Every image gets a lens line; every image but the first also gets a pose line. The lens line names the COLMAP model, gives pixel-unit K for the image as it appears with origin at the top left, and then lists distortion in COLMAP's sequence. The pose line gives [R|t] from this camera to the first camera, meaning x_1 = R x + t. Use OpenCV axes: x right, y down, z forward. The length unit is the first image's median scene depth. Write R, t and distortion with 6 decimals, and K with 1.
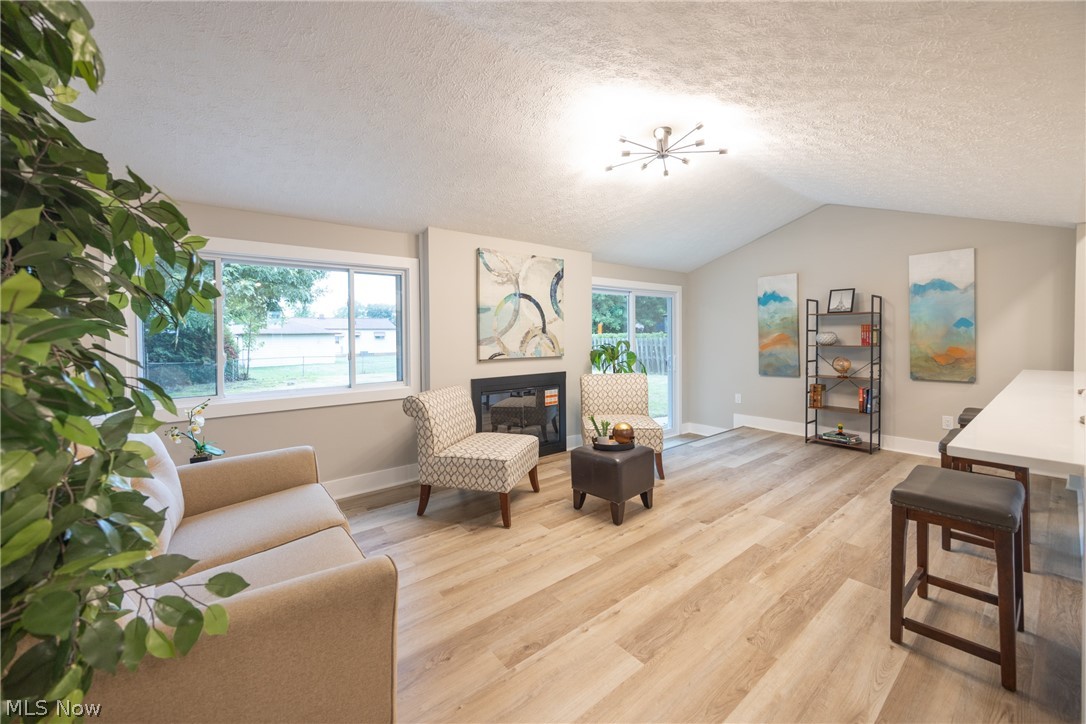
lens RADIAL K [[447.4, 0, 527.2], [0, 447.4, 341.0], [0, 0, 1]] dist [-0.000397, -0.000167]
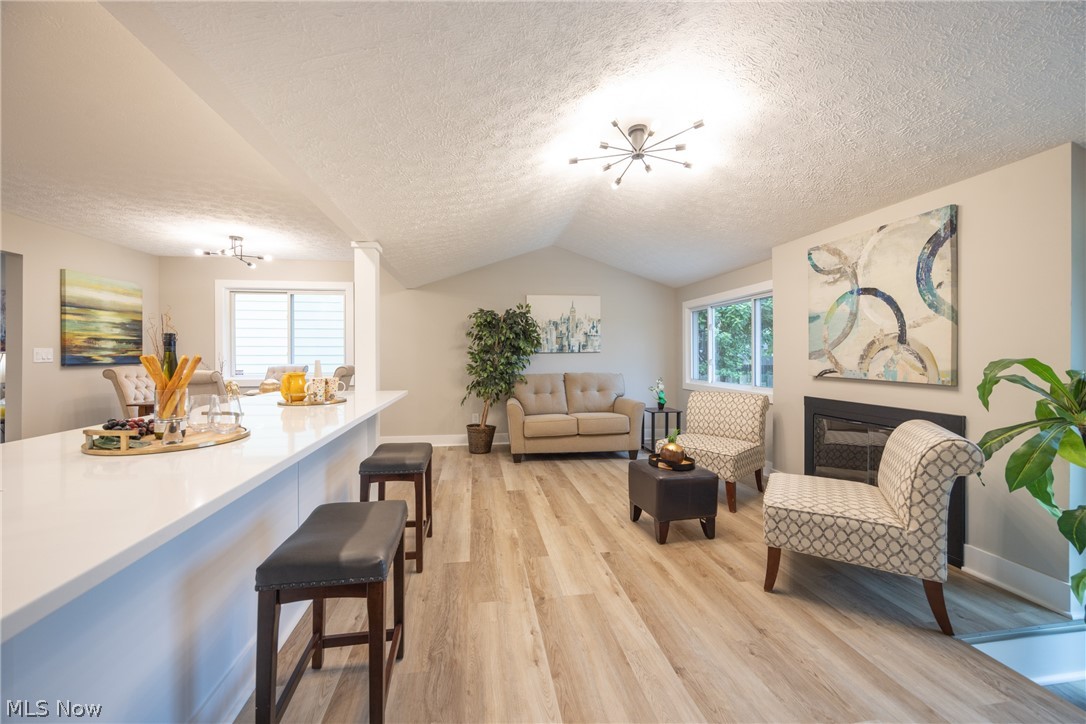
lens RADIAL K [[450.0, 0, 551.3], [0, 450.0, 353.7], [0, 0, 1]] dist [-0.001268, -0.000288]
pose [[-0.503974, 0.011577, -0.863642, 0.999373], [-0.000595, 0.999905, 0.013751, -0.014181], [0.863719, 0.007443, -0.503919, 1.094560]]
